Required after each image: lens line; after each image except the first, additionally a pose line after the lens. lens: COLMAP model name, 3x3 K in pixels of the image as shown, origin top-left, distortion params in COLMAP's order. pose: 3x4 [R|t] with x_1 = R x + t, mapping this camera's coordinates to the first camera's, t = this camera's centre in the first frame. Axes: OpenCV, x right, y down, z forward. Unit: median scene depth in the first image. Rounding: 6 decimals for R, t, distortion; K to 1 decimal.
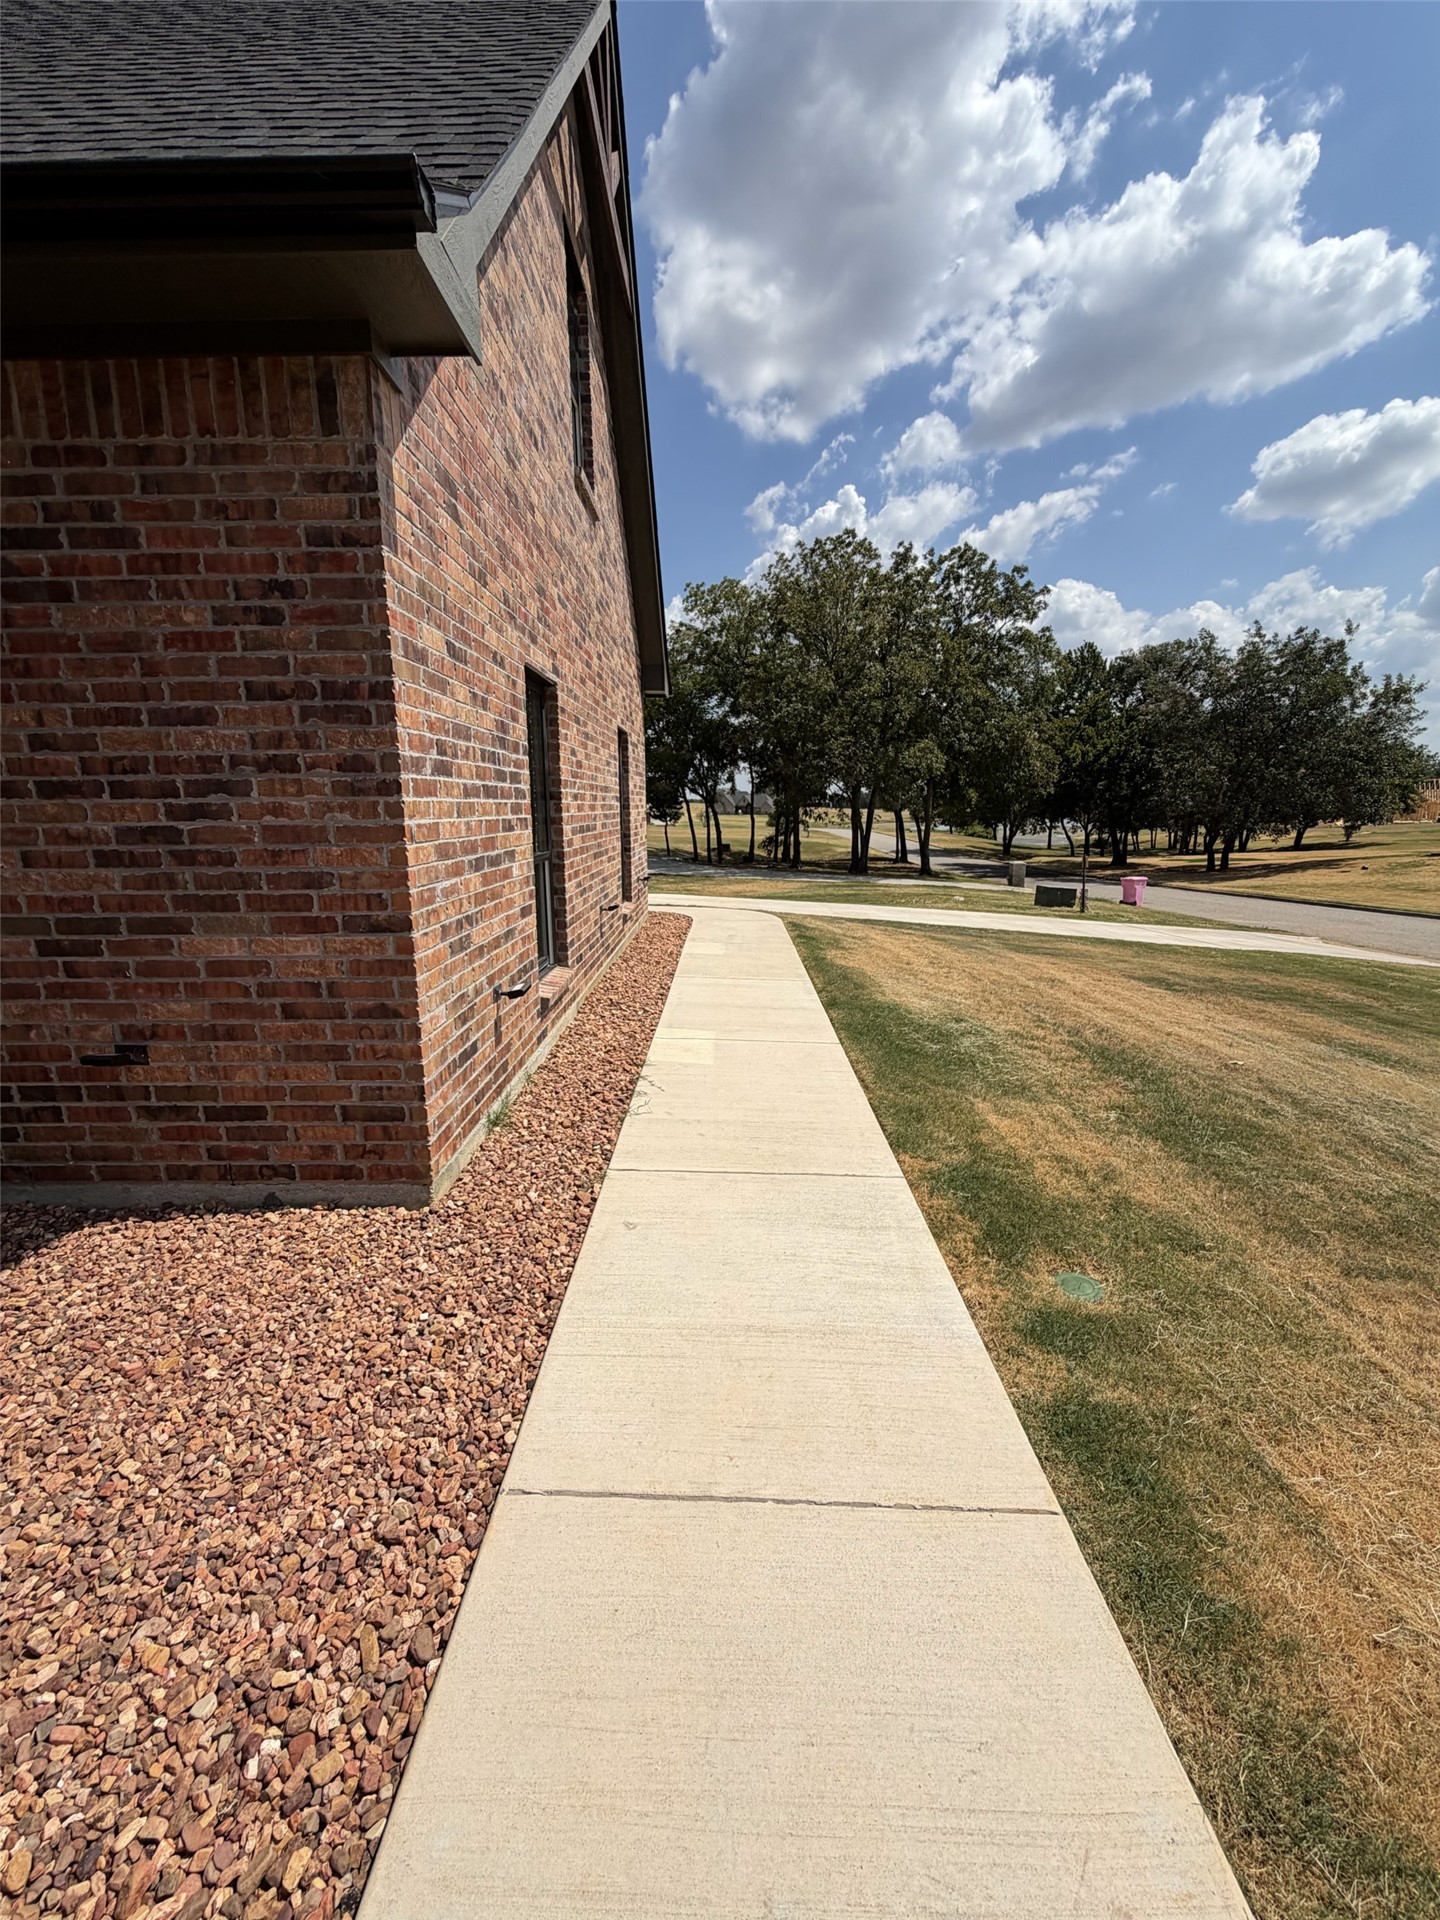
lens RADIAL K [[771.8, 0, 715.7], [0, 771.8, 954.1], [0, 0, 1]] dist [0.001133, 0.000402]
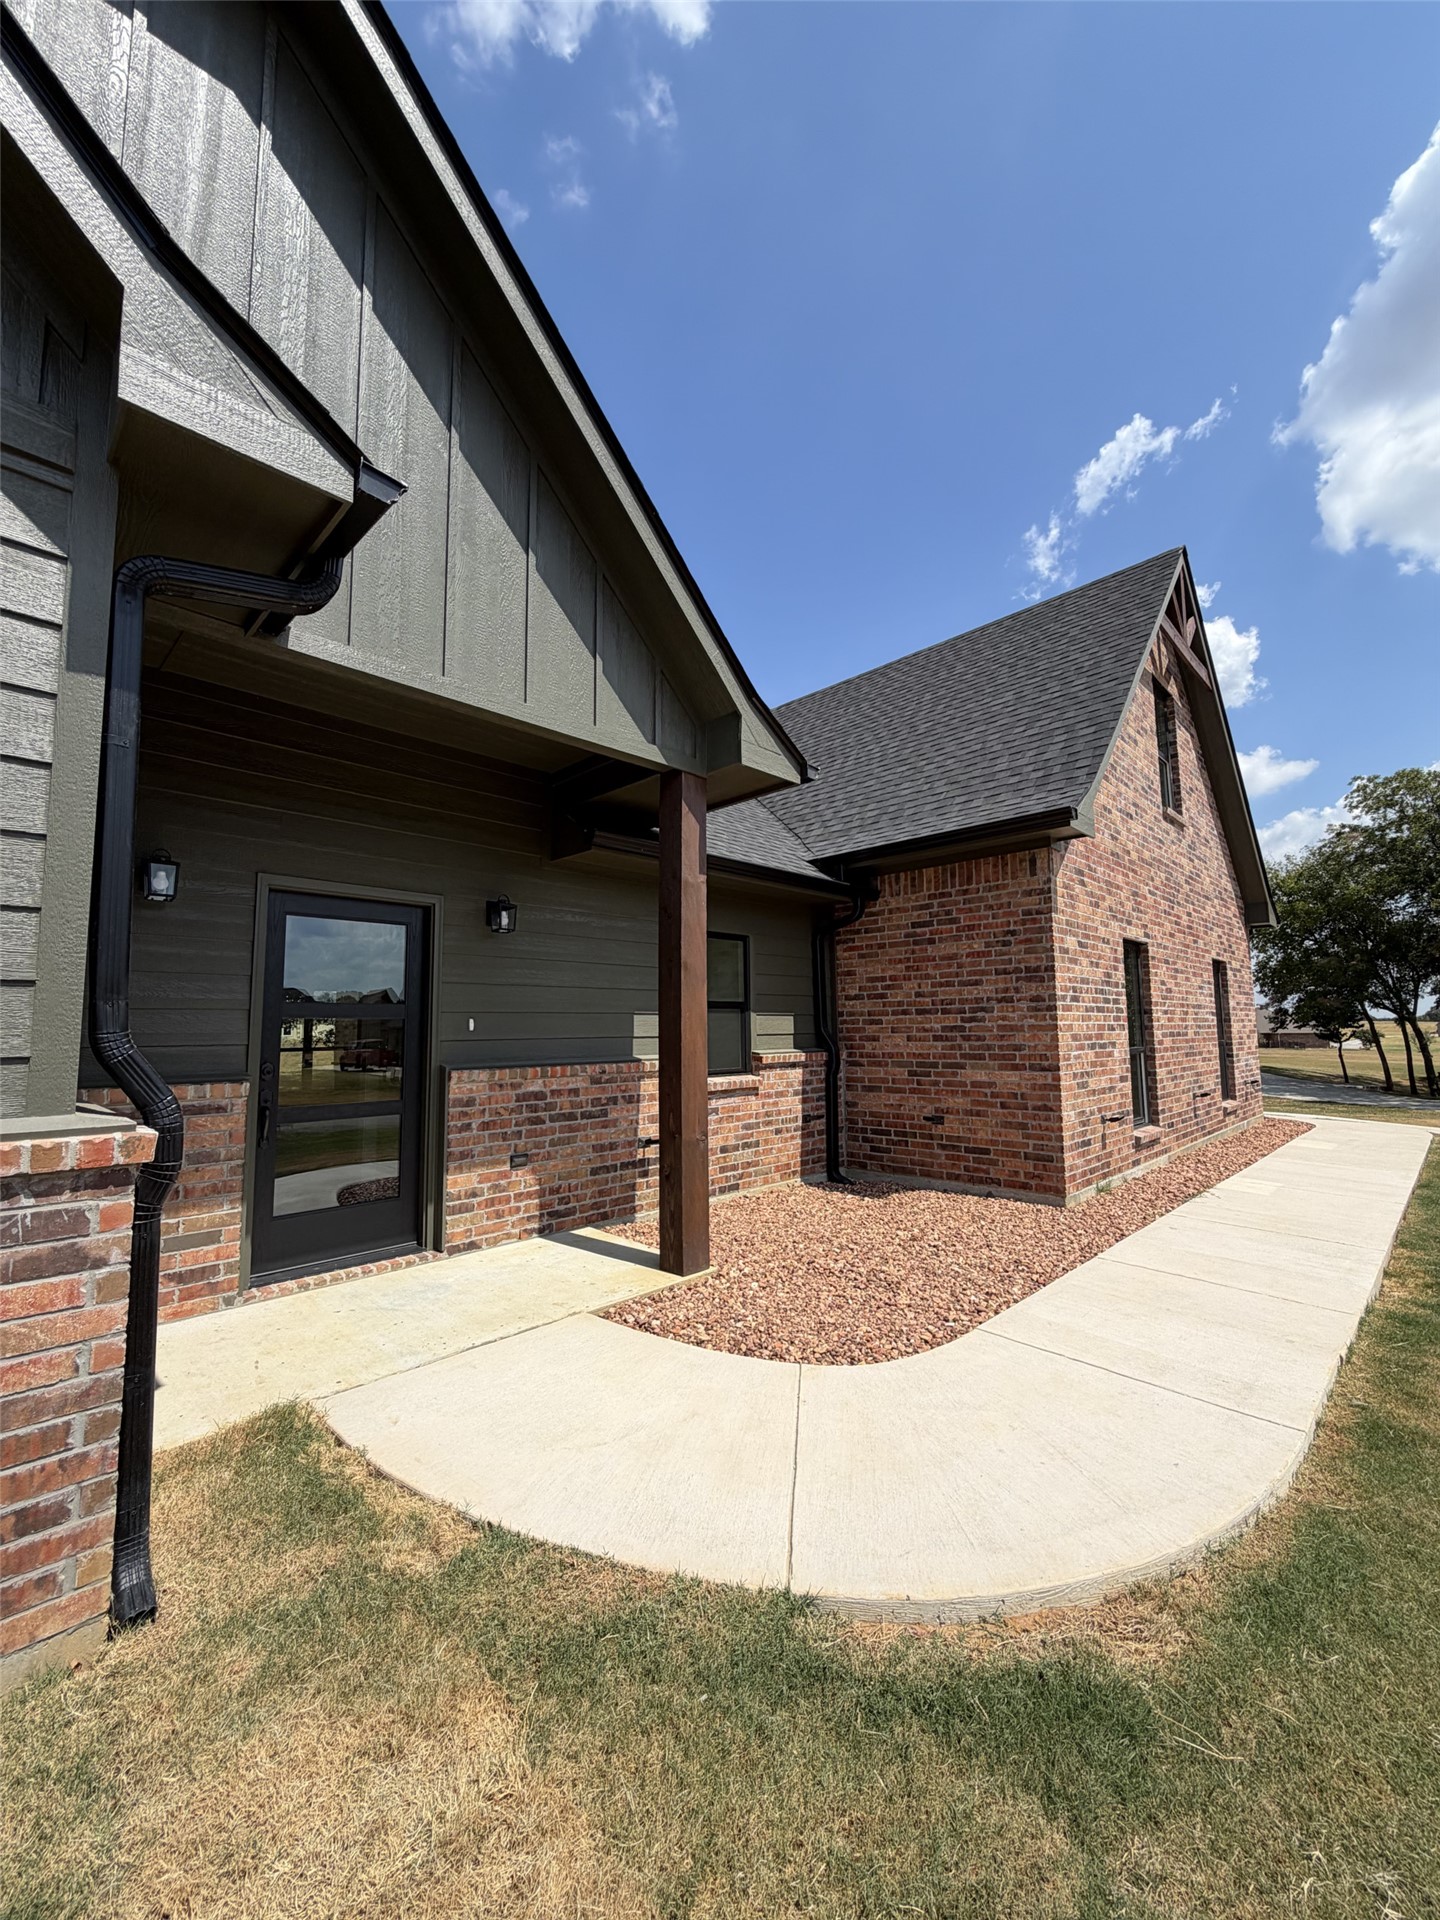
lens RADIAL K [[771.8, 0, 715.6], [0, 771.8, 956.3], [0, 0, 1]] dist [0.001133, 0.000402]
pose [[0.727206, -0.068717, -0.682971, 0.406567], [-0.124036, 0.965443, -0.229206, 0.270020], [0.675120, 0.251393, 0.693552, -1.233759]]
